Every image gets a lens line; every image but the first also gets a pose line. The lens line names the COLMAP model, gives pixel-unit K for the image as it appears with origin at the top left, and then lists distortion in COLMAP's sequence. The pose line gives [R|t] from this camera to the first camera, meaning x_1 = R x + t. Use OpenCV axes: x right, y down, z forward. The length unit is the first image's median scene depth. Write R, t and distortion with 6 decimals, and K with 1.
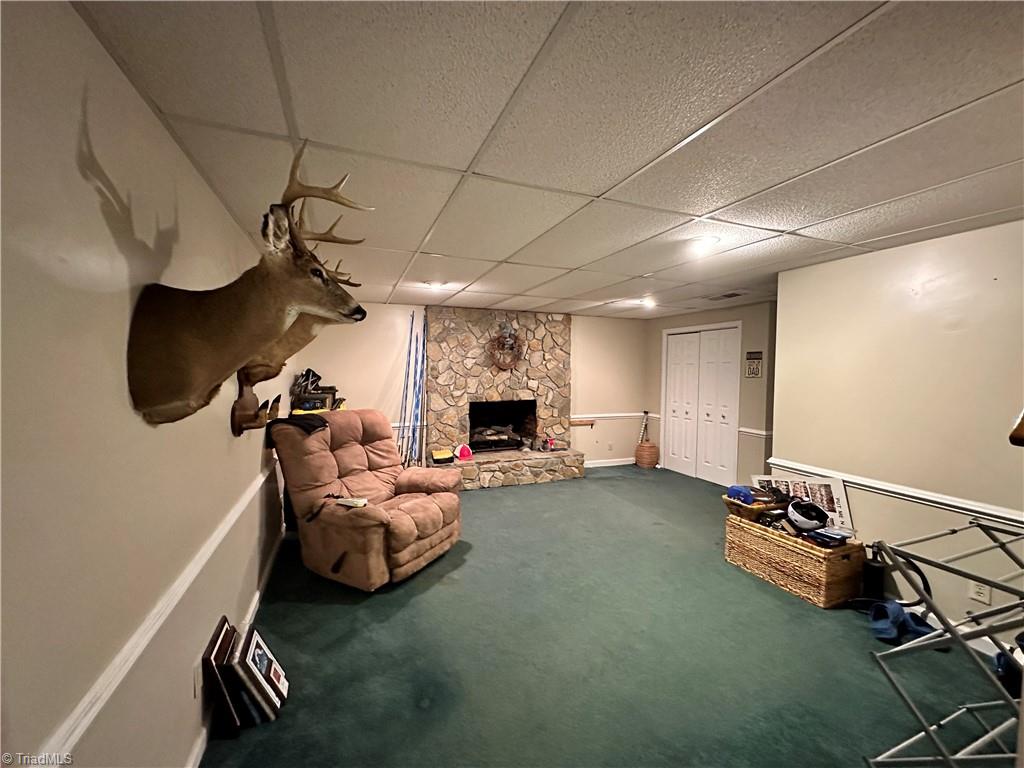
lens RADIAL K [[409.7, 0, 518.2], [0, 409.7, 380.9], [0, 0, 1]] dist [-0.001987, 0.000854]
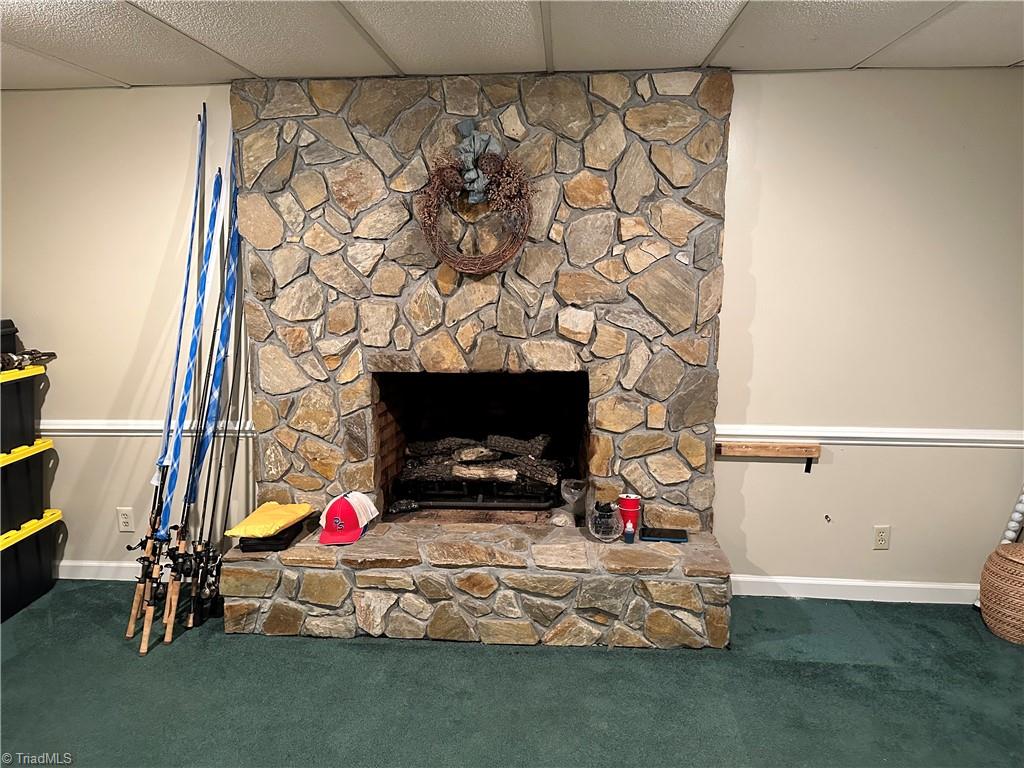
lens RADIAL K [[722.2, 0, 503.4], [0, 722.2, 385.9], [0, 0, 1]] dist [0.059251, -0.068495]
pose [[0.894753, 0.066199, -0.441626, 0.237035], [-0.002880, 0.989786, 0.142532, -0.021862], [0.446551, -0.126259, 0.885805, 0.498963]]
